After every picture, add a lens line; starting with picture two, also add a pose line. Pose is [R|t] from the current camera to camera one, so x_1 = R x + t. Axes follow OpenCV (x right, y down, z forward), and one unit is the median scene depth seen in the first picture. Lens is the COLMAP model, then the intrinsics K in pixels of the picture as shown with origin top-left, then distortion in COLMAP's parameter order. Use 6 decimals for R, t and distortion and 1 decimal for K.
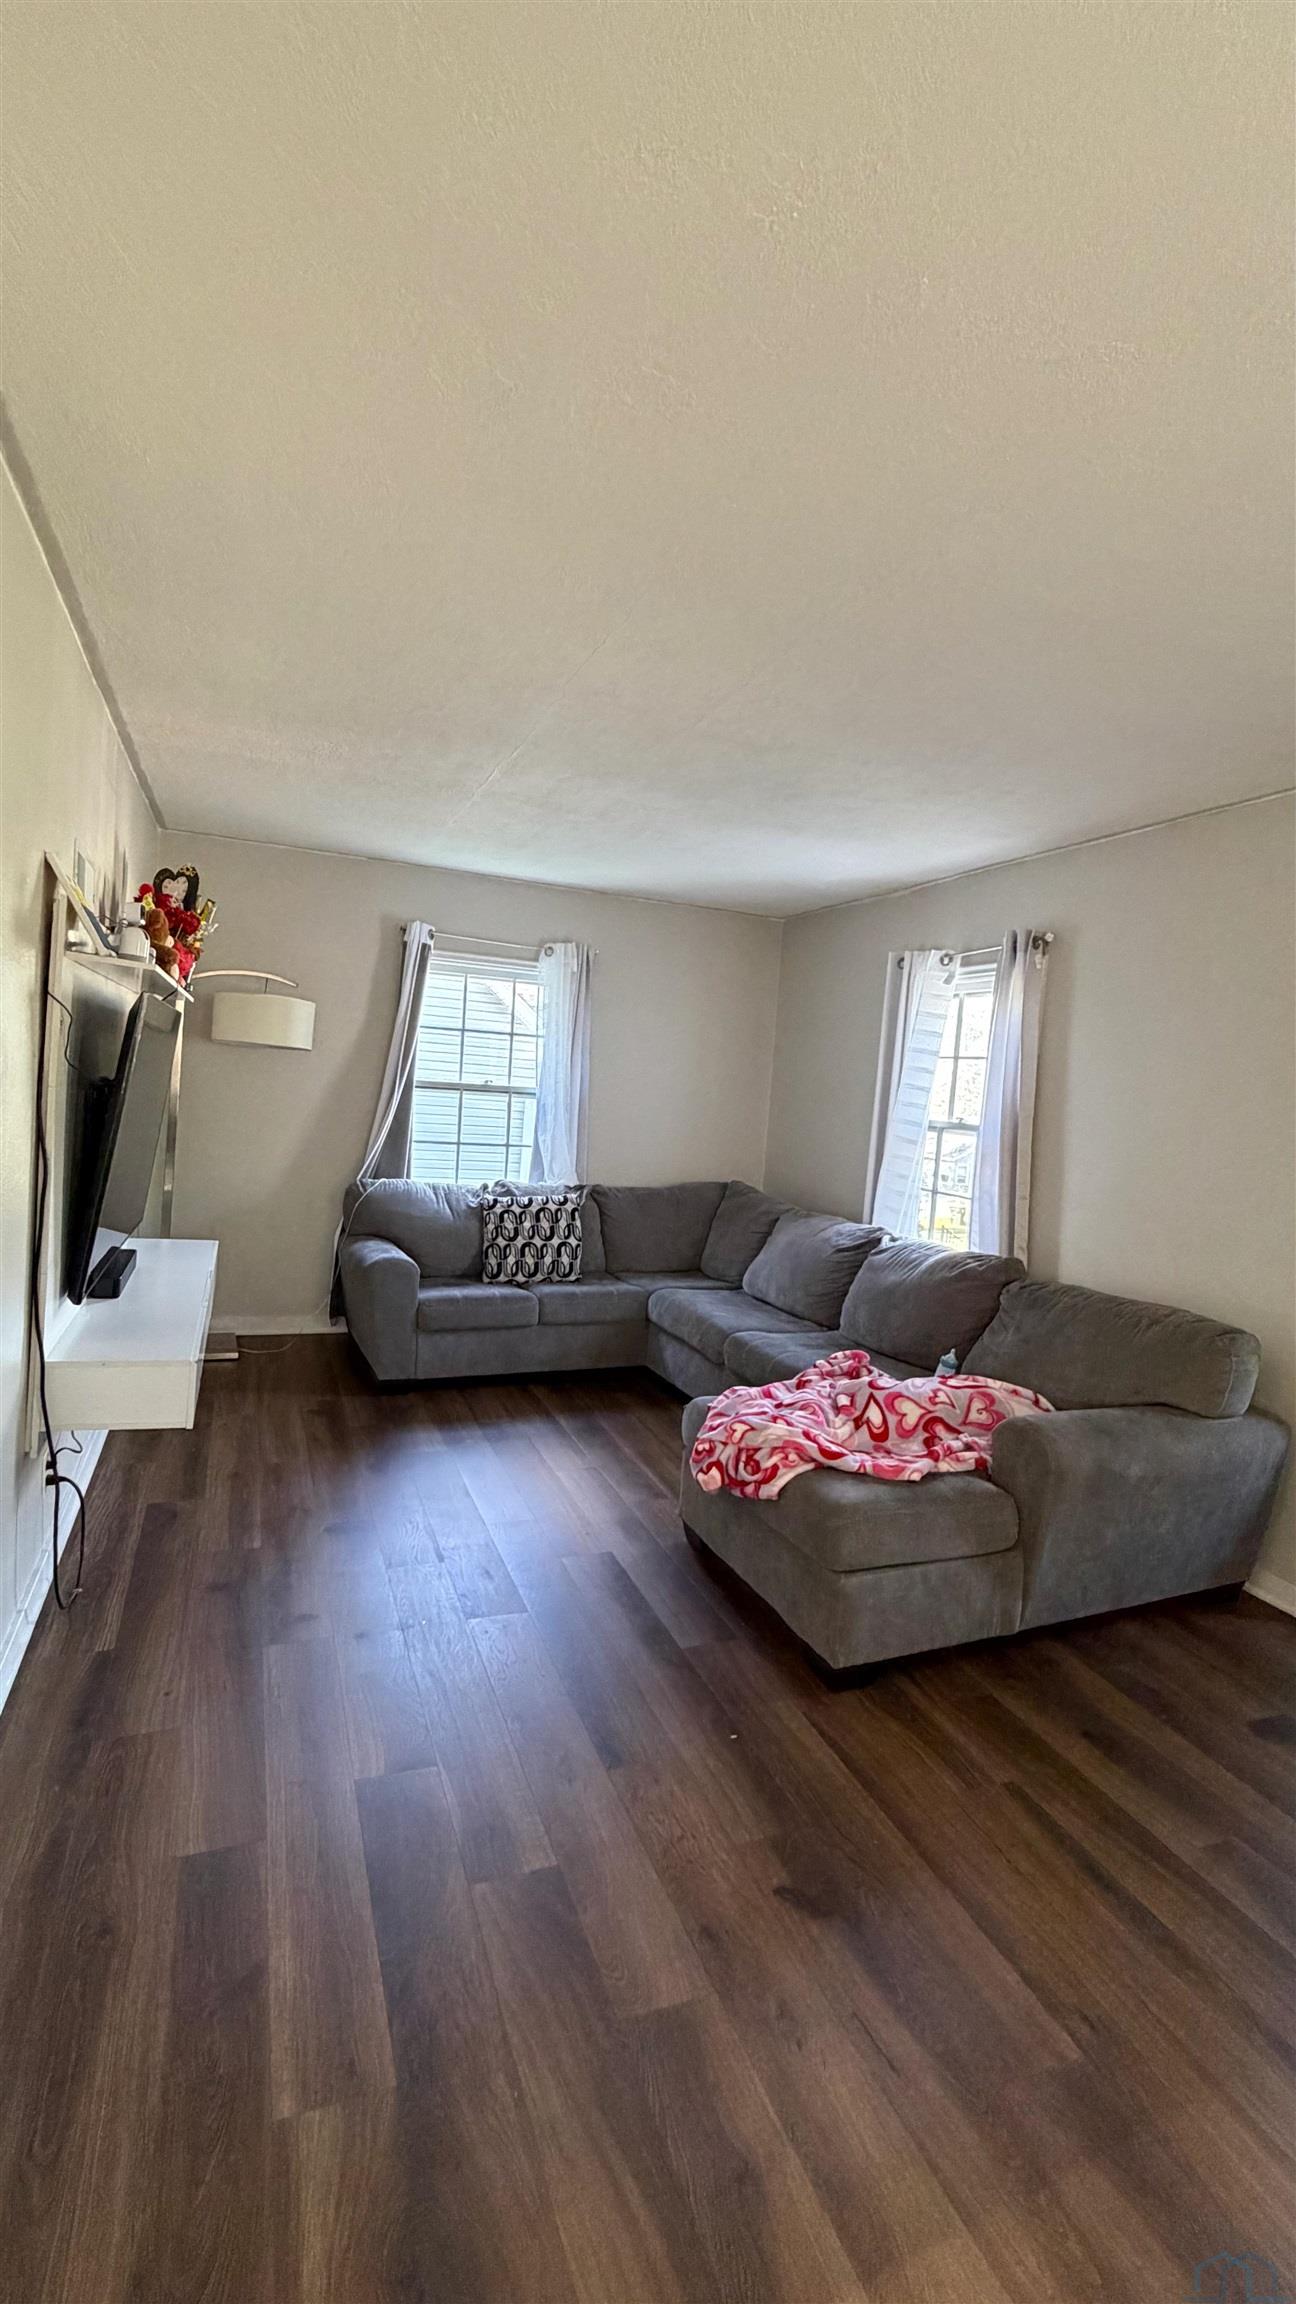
lens RADIAL K [[1019.0, 0, 653.3], [0, 1019.0, 1145.7], [0, 0, 1]] dist [-0.003586, 0.001085]
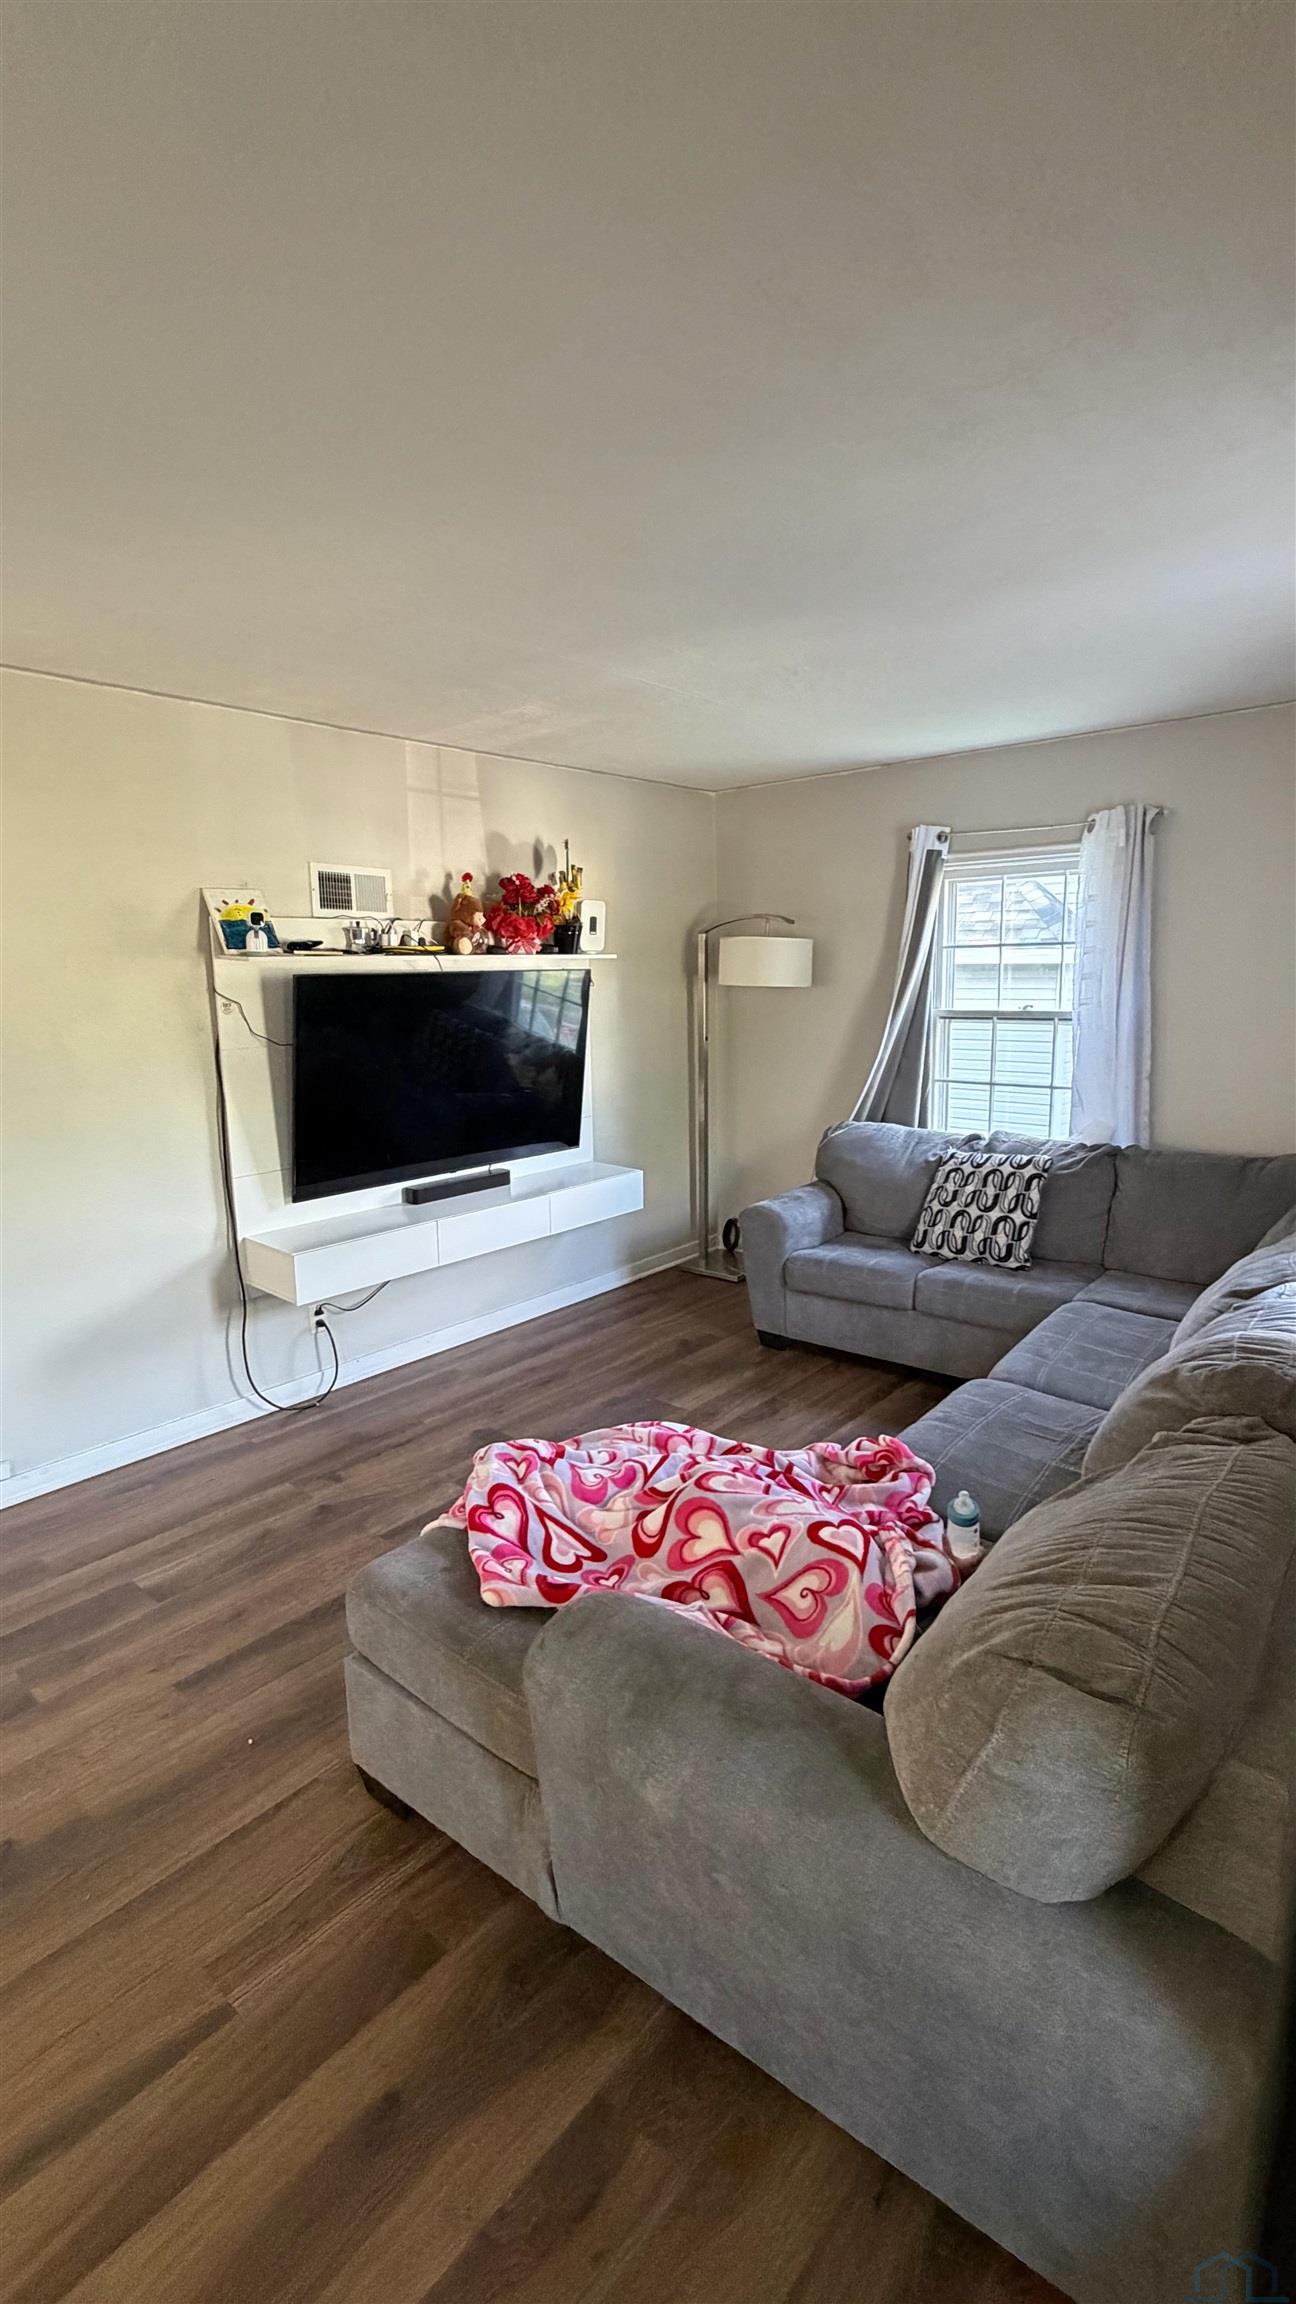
lens RADIAL K [[1019.0, 0, 653.3], [0, 1019.0, 1145.7], [0, 0, 1]] dist [-0.003586, 0.001085]
pose [[0.462868, 0.072472, -0.883460, 0.470662], [-0.004278, 0.996823, 0.079530, -0.018966], [0.886417, -0.033032, 0.461708, 0.415083]]
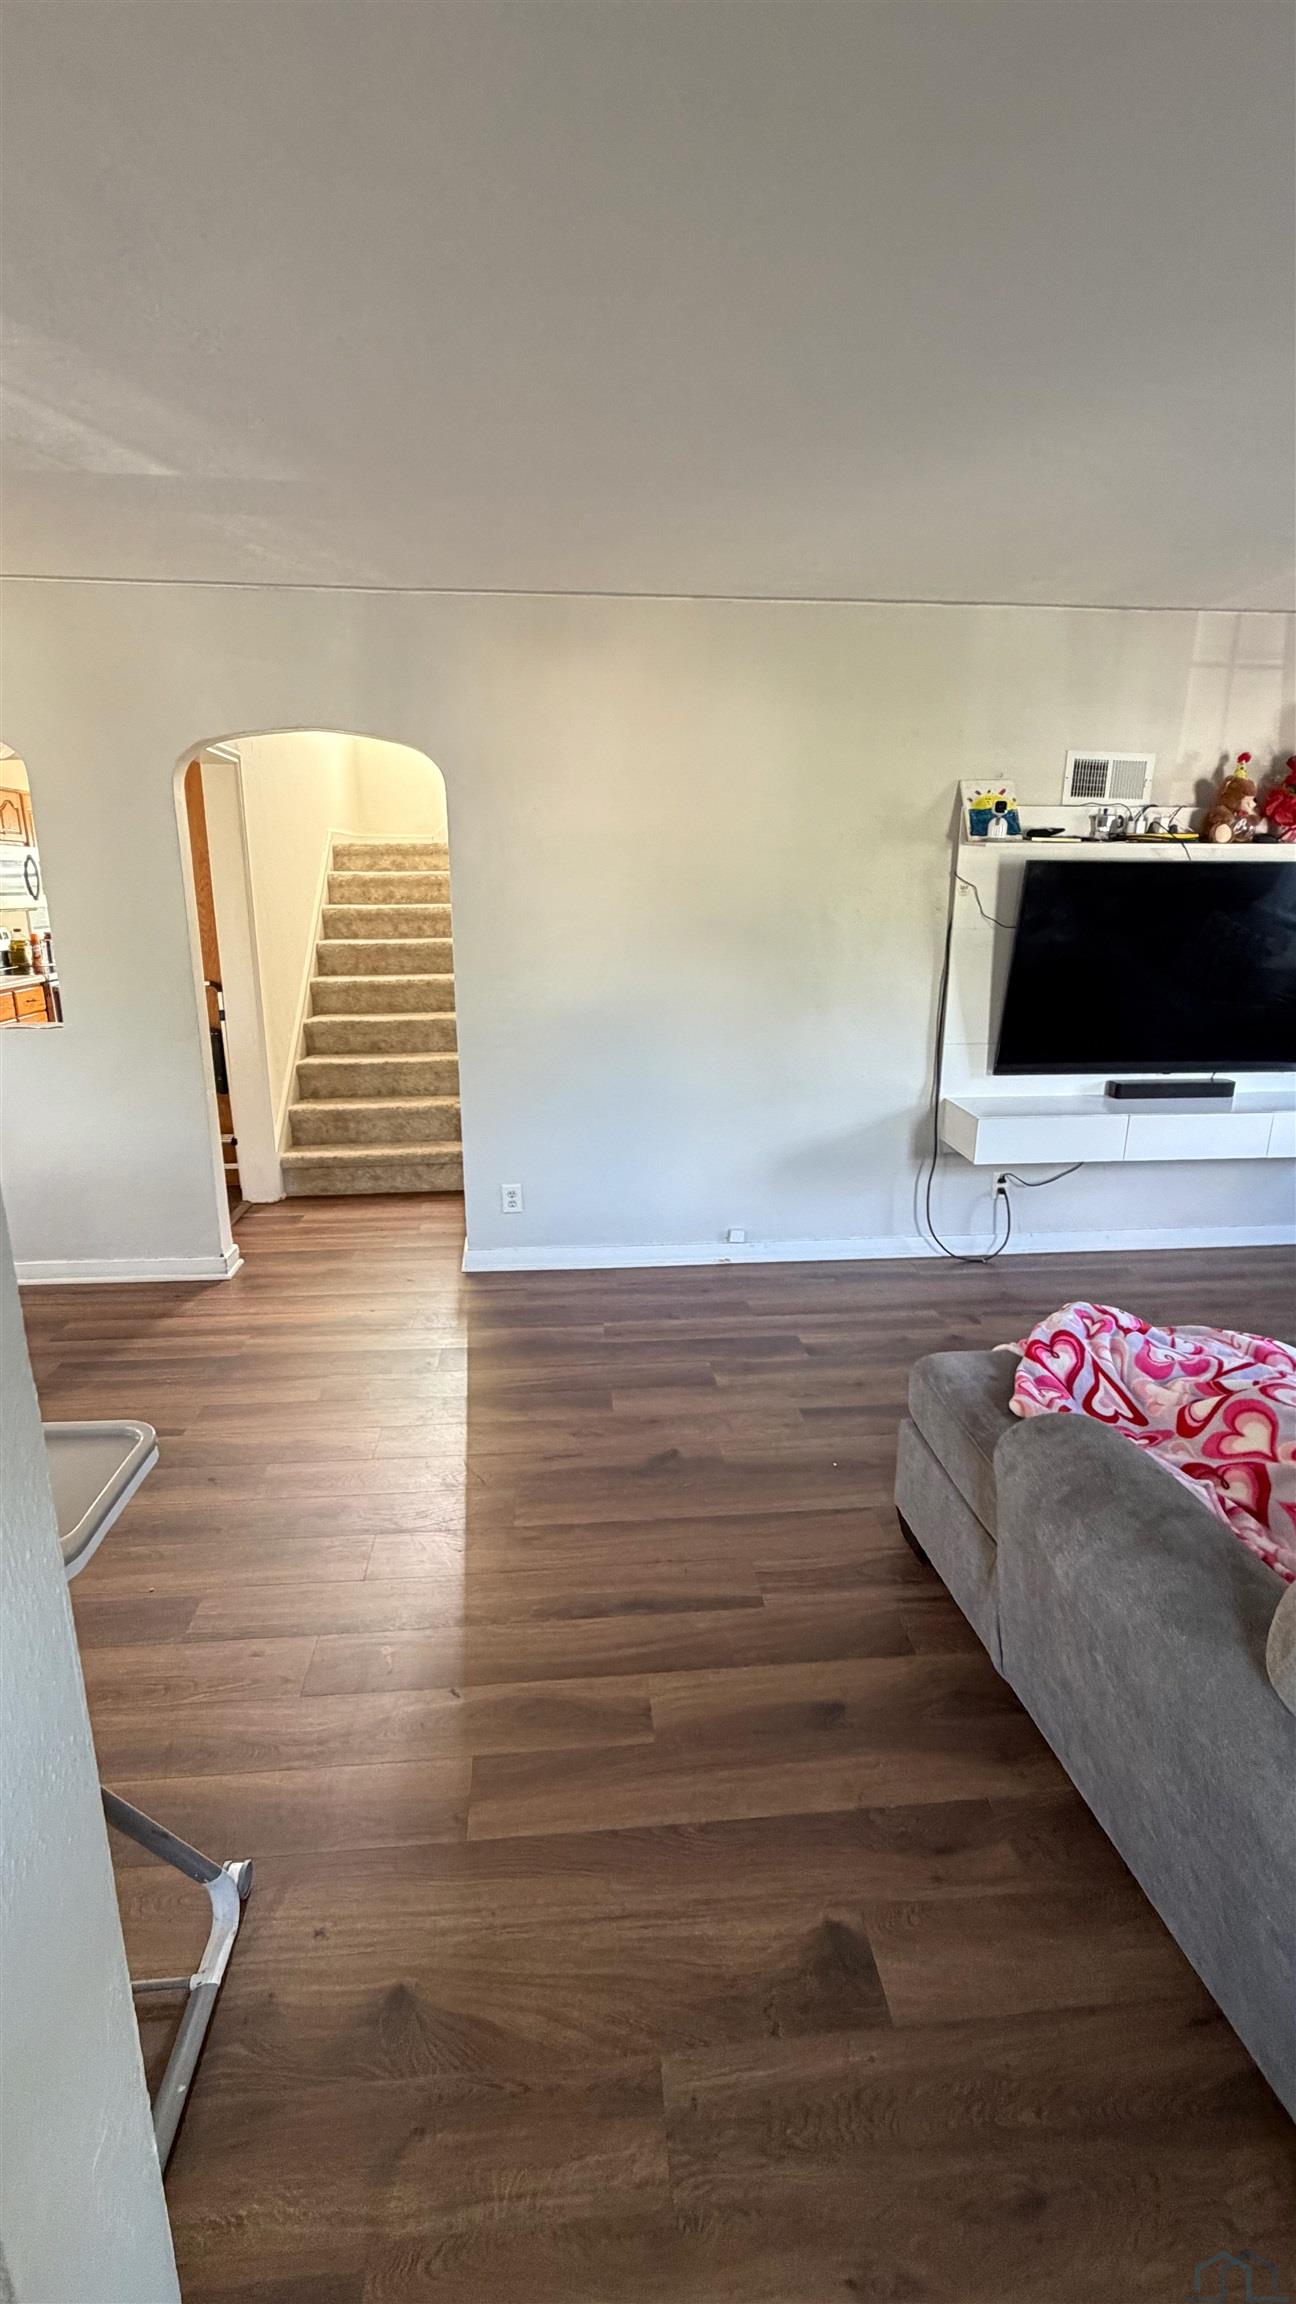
lens RADIAL K [[1019.0, 0, 653.3], [0, 1019.0, 1145.7], [0, 0, 1]] dist [-0.003586, 0.001085]
pose [[-0.271617, 0.171979, -0.946915, 0.545807], [-0.083023, 0.976049, 0.201085, -0.002761], [0.958818, 0.133234, -0.250833, 0.474655]]
